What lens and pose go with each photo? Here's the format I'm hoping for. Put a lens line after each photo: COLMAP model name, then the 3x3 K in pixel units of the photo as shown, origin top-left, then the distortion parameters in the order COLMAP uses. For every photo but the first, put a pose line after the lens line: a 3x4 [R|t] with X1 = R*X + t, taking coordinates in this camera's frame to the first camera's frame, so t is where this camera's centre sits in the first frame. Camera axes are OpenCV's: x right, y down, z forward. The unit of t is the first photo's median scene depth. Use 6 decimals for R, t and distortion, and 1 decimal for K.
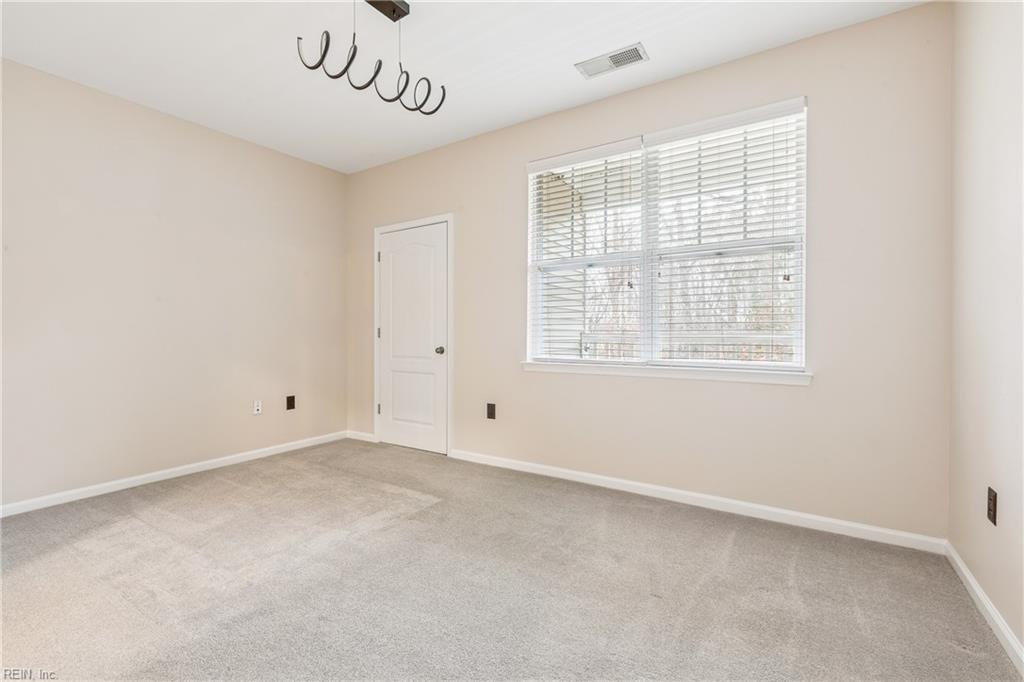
lens RADIAL K [[460.1, 0, 503.4], [0, 460.1, 330.7], [0, 0, 1]] dist [0.001166, -0.000127]
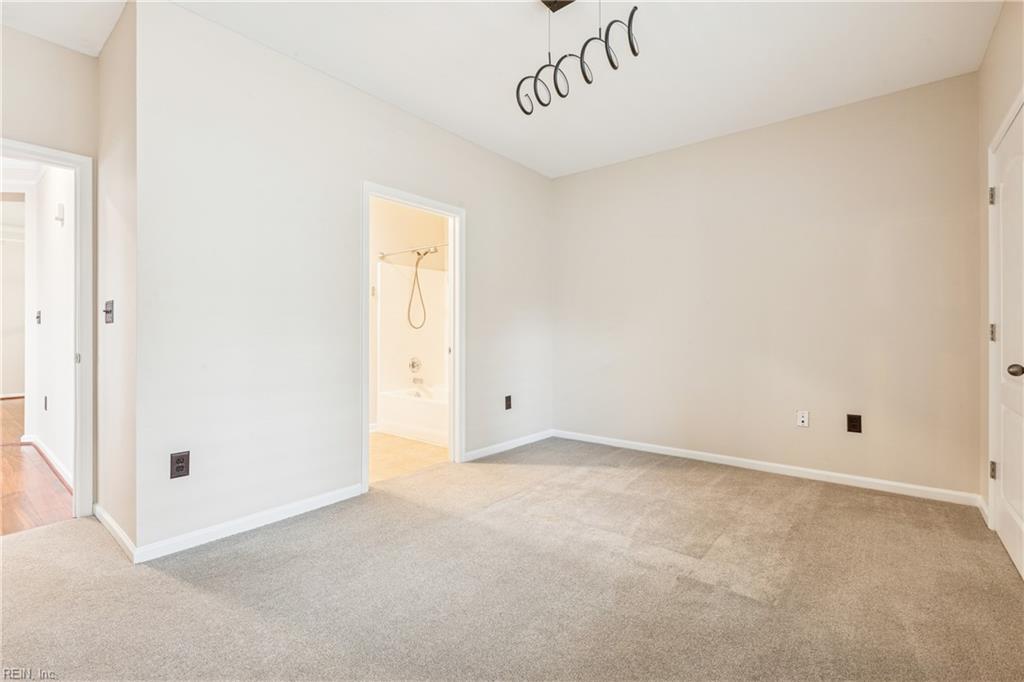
lens RADIAL K [[460.1, 0, 503.4], [0, 460.1, 330.7], [0, 0, 1]] dist [0.001166, -0.000127]
pose [[-0.109932, -0.003256, -0.993934, 0.534491], [0.006209, 0.999973, -0.003962, 0.000319], [0.993920, -0.006607, -0.109909, 0.729752]]
